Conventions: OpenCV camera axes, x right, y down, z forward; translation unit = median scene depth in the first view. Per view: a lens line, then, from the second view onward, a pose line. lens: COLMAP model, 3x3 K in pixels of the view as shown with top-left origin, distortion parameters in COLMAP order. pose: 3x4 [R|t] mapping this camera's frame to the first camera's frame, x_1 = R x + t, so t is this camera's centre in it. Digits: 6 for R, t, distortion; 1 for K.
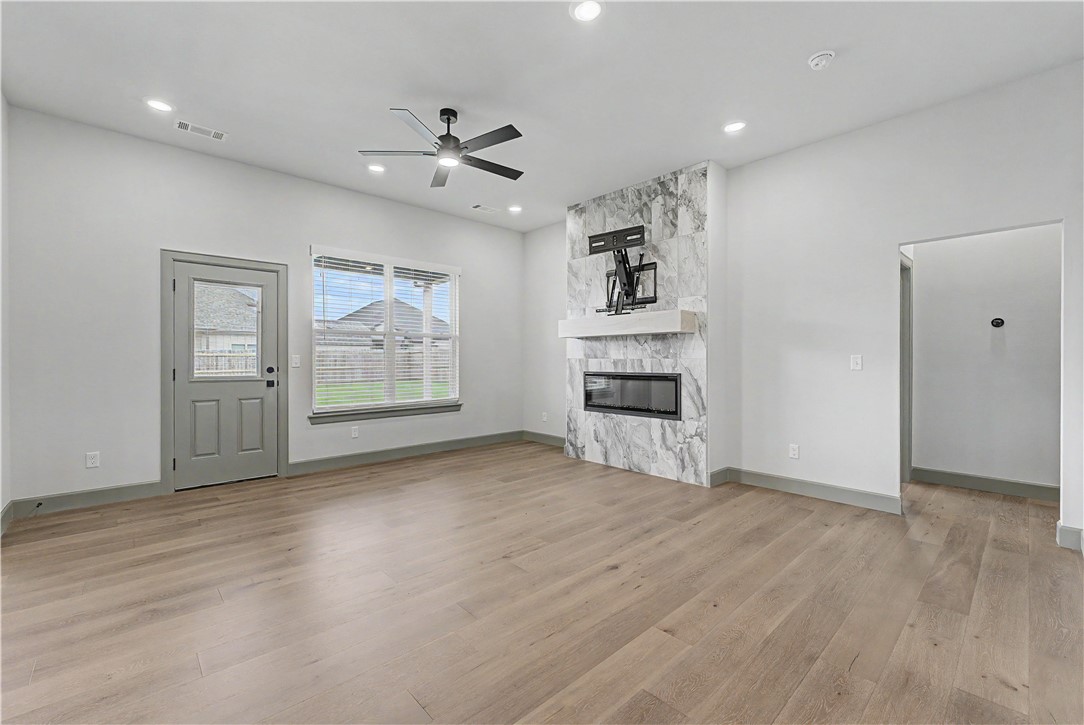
lens RADIAL K [[448.2, 0, 542.0], [0, 448.2, 362.5], [0, 0, 1]] dist [-0.000142, -0.000008]
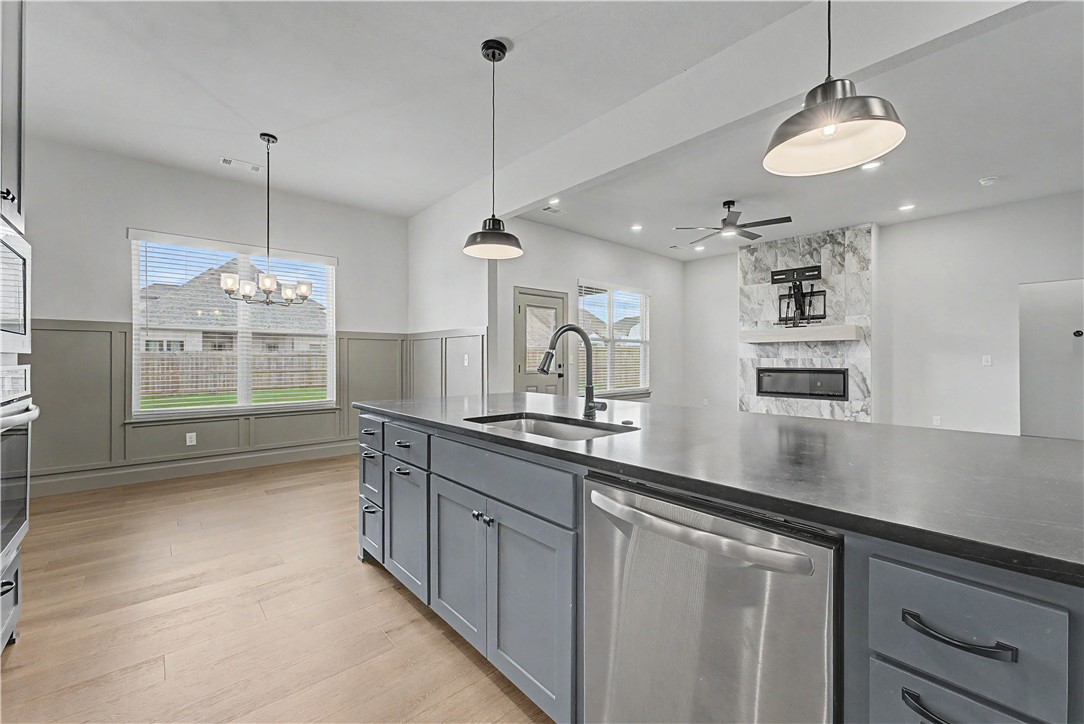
lens RADIAL K [[439.8, 0, 542.0], [0, 439.8, 362.0], [0, 0, 1]] dist [-0.001322, -0.000330]
pose [[0.999718, 0.000178, -0.023757, -0.613177], [-0.000162, 1.000000, 0.000639, 0.002803], [0.023757, -0.000635, 0.999718, -0.418439]]
